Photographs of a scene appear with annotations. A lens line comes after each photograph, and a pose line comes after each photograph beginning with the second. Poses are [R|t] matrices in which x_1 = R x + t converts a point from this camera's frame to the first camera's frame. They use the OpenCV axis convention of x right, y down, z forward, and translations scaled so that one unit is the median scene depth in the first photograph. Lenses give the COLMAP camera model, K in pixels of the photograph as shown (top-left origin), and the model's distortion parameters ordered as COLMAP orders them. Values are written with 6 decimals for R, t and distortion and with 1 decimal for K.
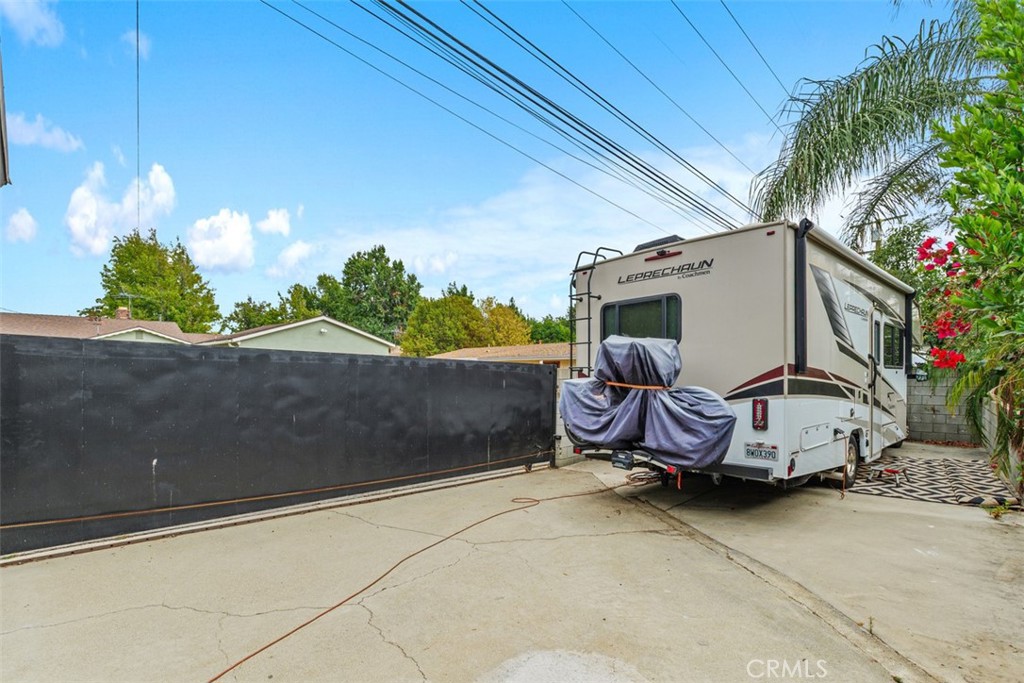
lens RADIAL K [[474.0, 0, 510.0], [0, 474.0, 379.8], [0, 0, 1]] dist [0.003237, -0.000010]
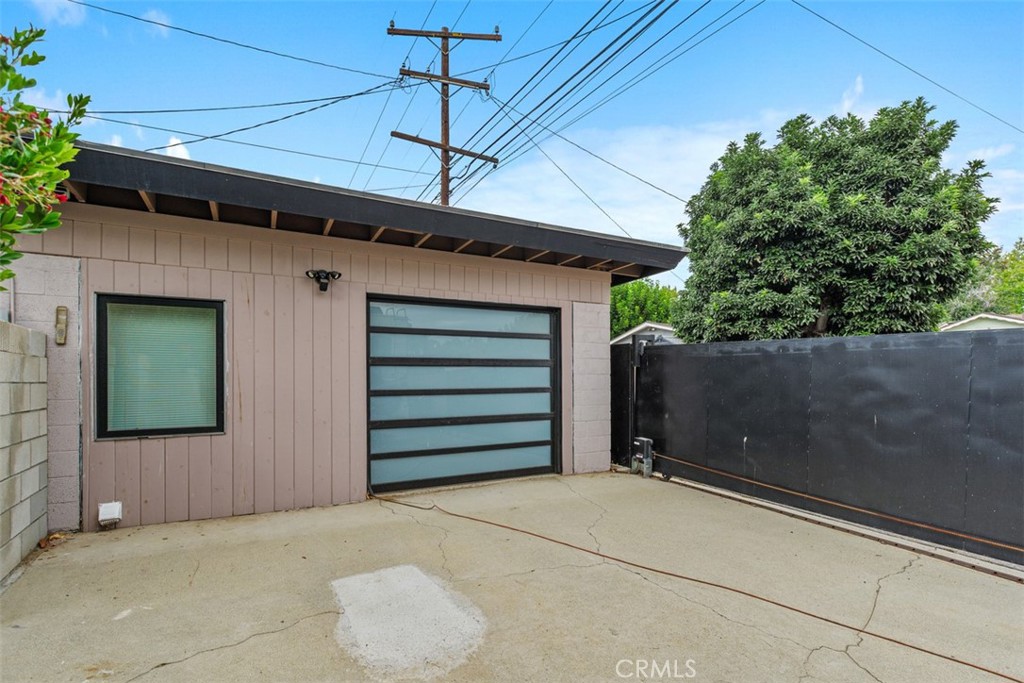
lens RADIAL K [[474.0, 0, 510.9], [0, 474.0, 373.0], [0, 0, 1]] dist [0.003237, -0.000010]
pose [[-0.292040, -0.006505, -0.956384, 0.503860], [-0.004741, 0.999974, -0.005353, 0.010031], [0.956394, 0.002971, -0.292064, 0.656967]]
